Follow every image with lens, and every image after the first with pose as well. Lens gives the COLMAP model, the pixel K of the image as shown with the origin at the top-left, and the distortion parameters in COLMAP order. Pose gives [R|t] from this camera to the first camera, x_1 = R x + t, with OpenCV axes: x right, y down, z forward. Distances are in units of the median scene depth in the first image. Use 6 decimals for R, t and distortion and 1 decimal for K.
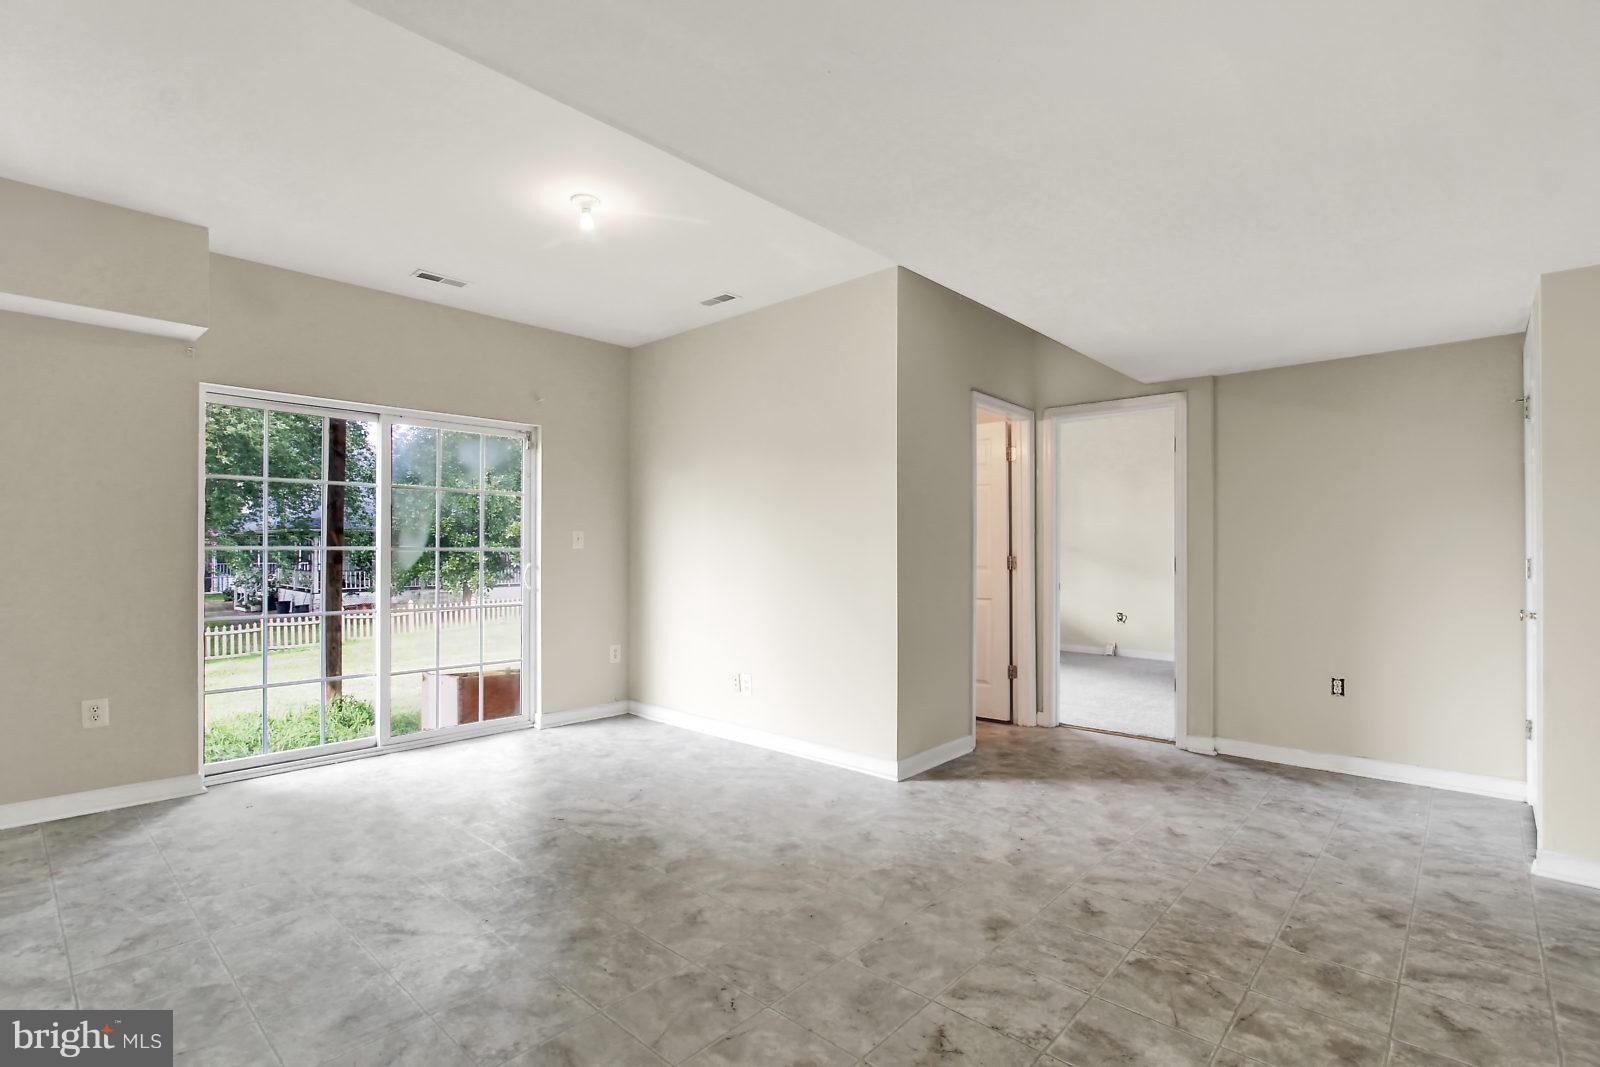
lens RADIAL K [[751.8, 0, 805.5], [0, 751.8, 538.6], [0, 0, 1]] dist [-0.016693, 0.000708]
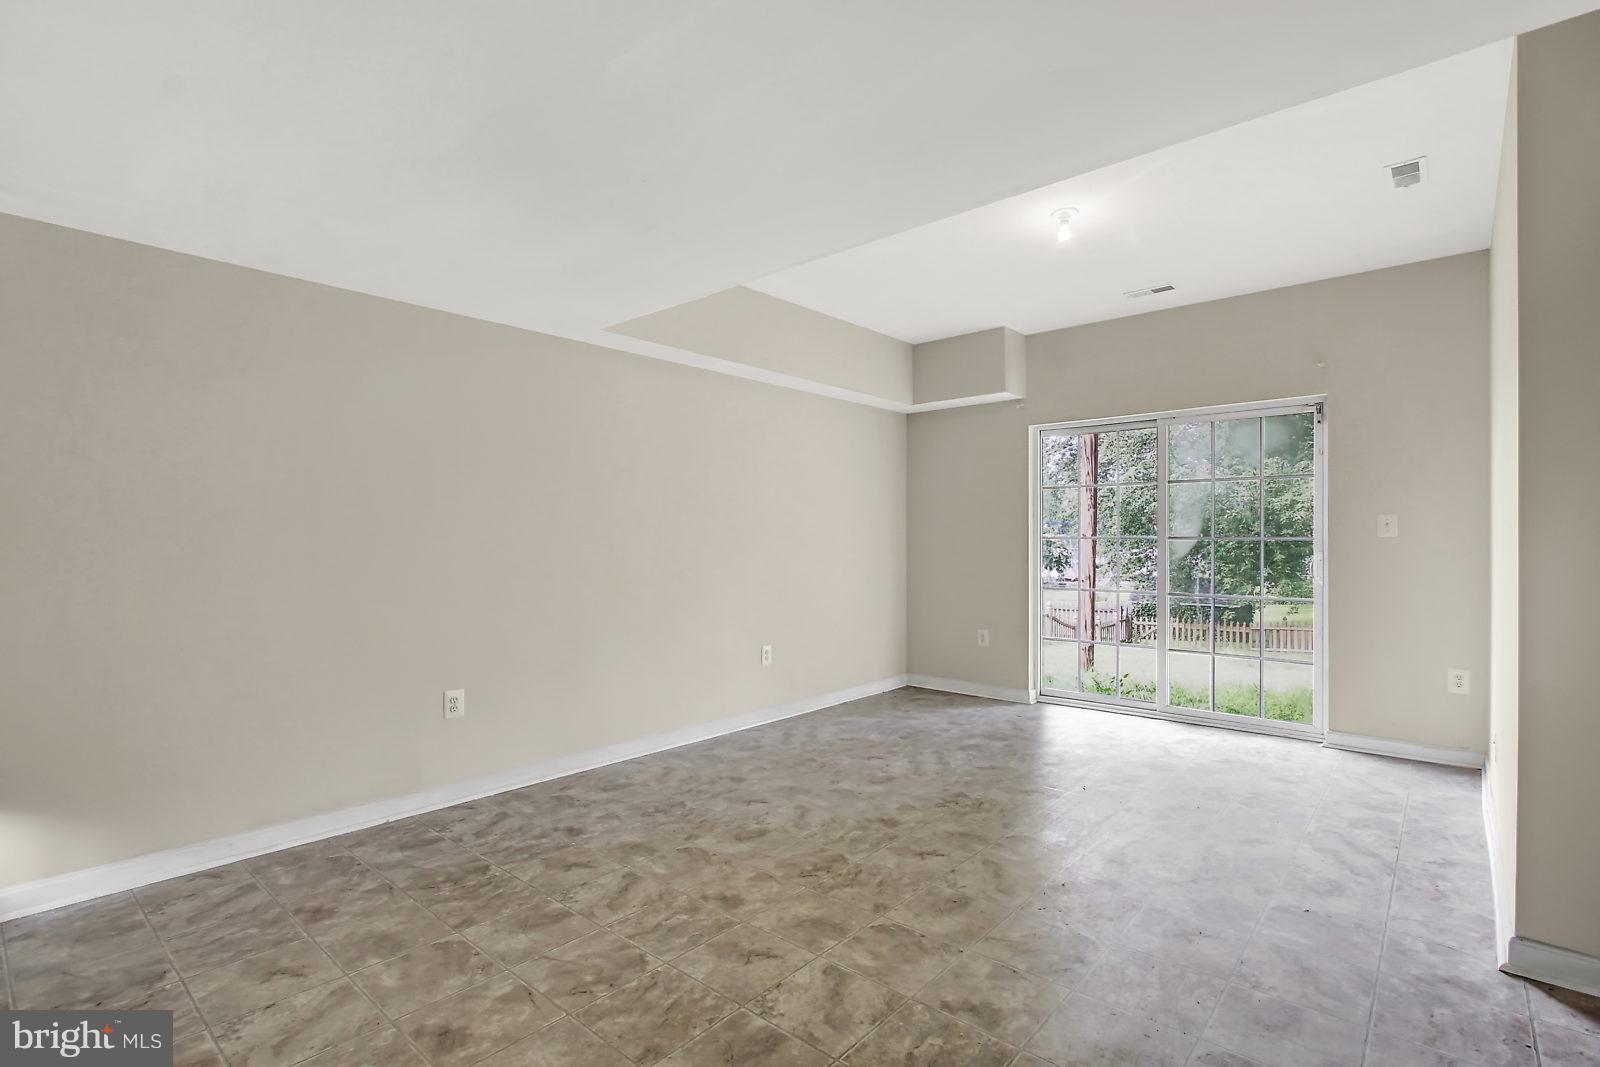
lens RADIAL K [[751.8, 0, 805.5], [0, 751.8, 538.6], [0, 0, 1]] dist [-0.016693, 0.000708]
pose [[0.030779, -0.002914, -0.999522, 1.979169], [0.020864, 0.999780, -0.002272, 0.026438], [0.999308, -0.020784, 0.030833, 1.795824]]
